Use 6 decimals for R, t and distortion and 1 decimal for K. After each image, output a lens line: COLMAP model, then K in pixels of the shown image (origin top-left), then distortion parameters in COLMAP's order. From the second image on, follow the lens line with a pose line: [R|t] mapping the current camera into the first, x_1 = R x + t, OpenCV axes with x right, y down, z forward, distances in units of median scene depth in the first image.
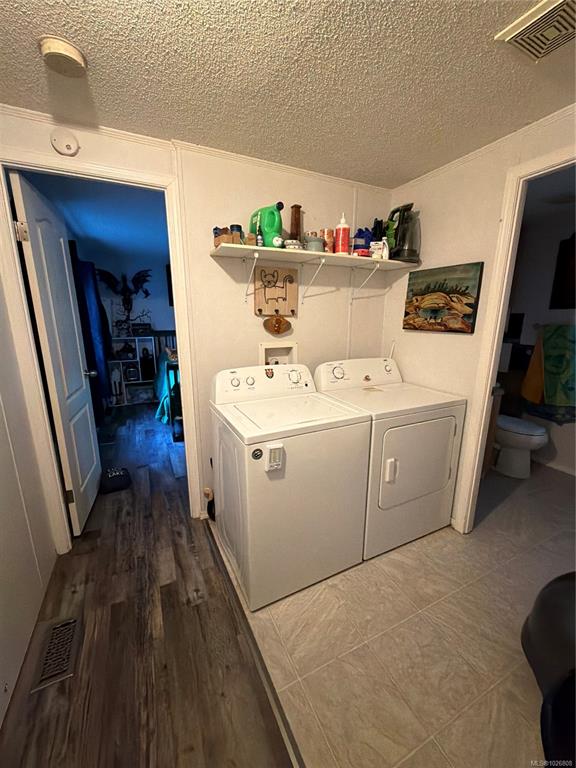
lens RADIAL K [[305.1, 0, 288.0], [0, 305.1, 384.0], [0, 0, 1]] dist [-0.000463, -0.000133]
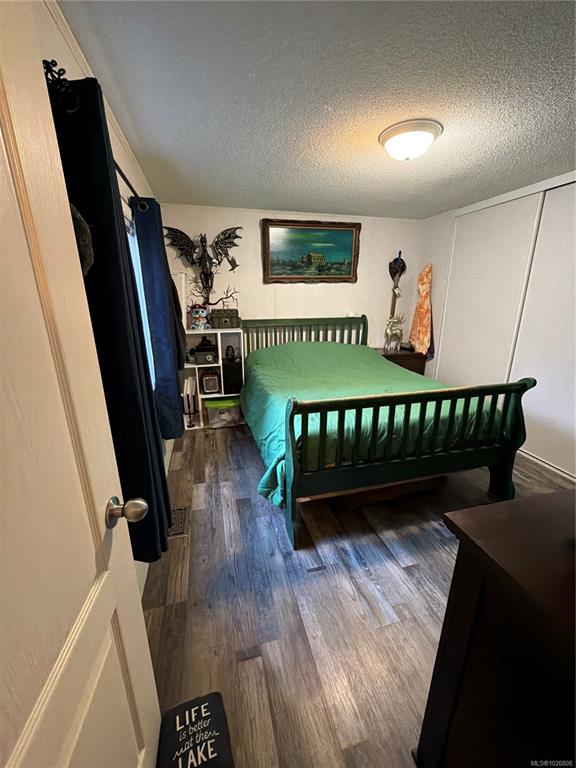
lens RADIAL K [[305.1, 0, 288.0], [0, 305.1, 384.0], [0, 0, 1]] dist [-0.000463, -0.000133]
pose [[0.981108, 0.048822, -0.187197, -0.214672], [-0.037377, 0.997237, 0.064194, -0.084105], [0.189814, -0.055984, 0.980223, 0.363400]]
